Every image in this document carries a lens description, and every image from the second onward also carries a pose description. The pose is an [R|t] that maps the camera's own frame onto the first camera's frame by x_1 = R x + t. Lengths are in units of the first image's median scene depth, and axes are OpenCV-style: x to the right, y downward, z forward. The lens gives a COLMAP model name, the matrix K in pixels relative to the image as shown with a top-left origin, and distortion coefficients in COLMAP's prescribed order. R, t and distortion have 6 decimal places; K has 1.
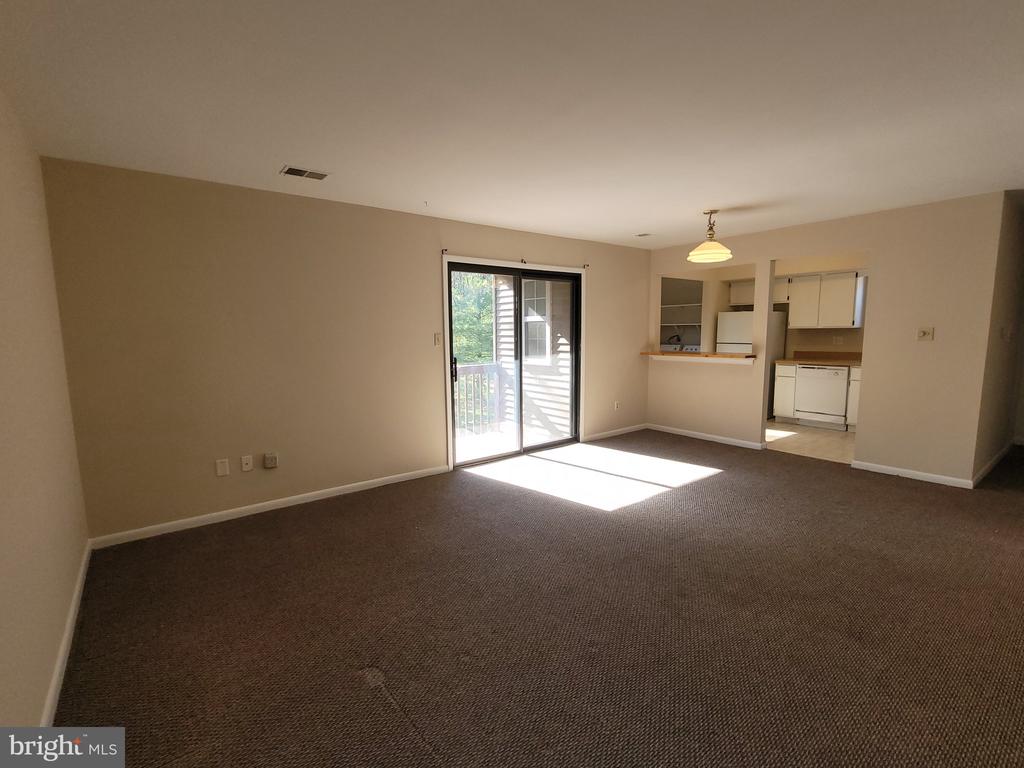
lens RADIAL K [[465.4, 0, 507.8], [0, 465.4, 388.3], [0, 0, 1]] dist [-0.000493, -0.000248]
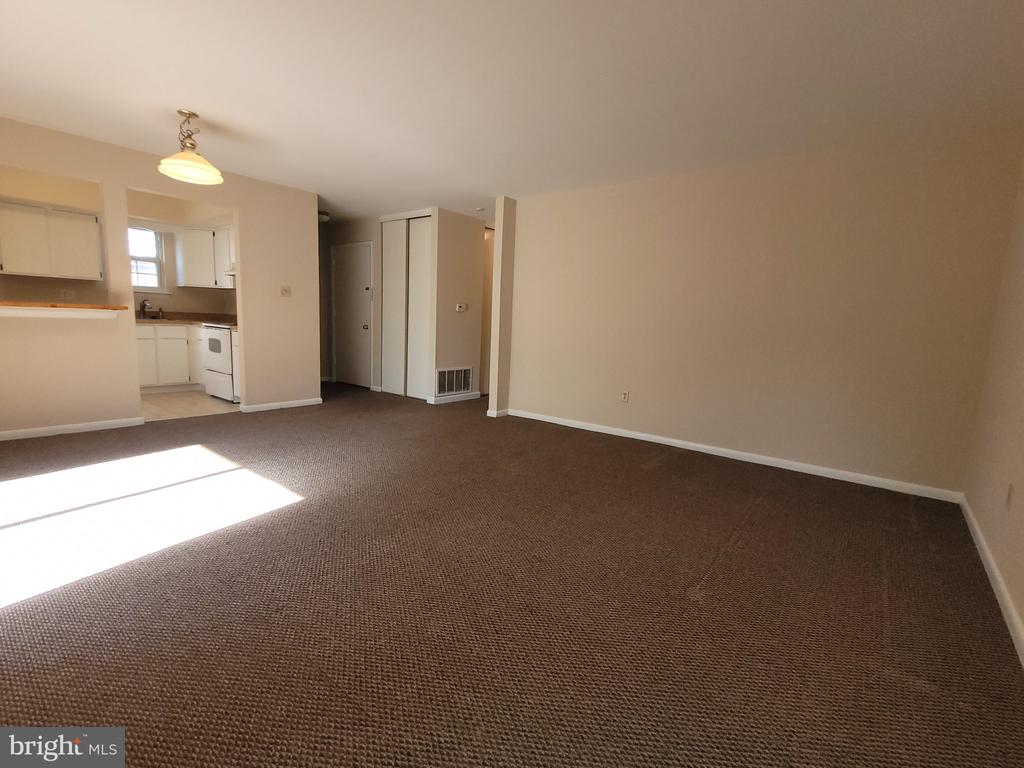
lens RADIAL K [[465.4, 0, 507.8], [0, 465.4, 388.3], [0, 0, 1]] dist [-0.000493, -0.000248]
pose [[-0.214584, -0.143531, 0.966102, -0.477113], [0.079801, 0.983260, 0.163805, -0.015676], [-0.973440, 0.112246, -0.199538, 0.656260]]
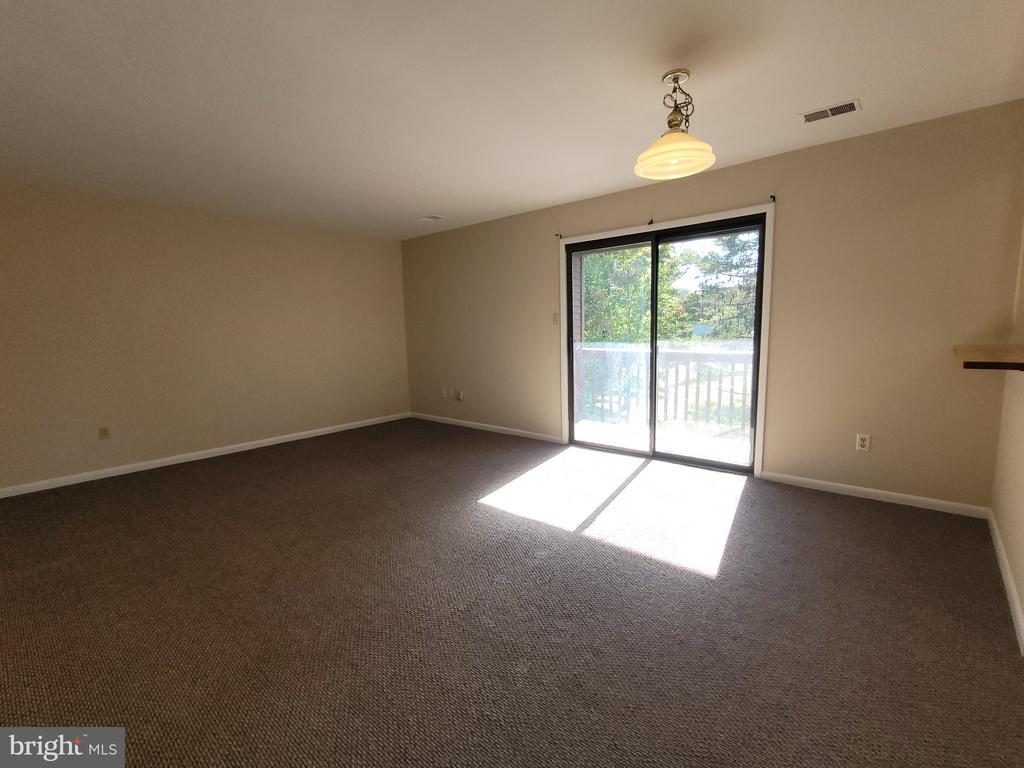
lens RADIAL K [[465.4, 0, 507.8], [0, 465.4, 388.3], [0, 0, 1]] dist [-0.000493, -0.000248]
pose [[0.211825, 0.148008, -0.966035, 0.926982], [-0.087781, 0.987352, 0.132027, -0.082961], [0.973357, 0.056833, 0.222138, 0.680367]]
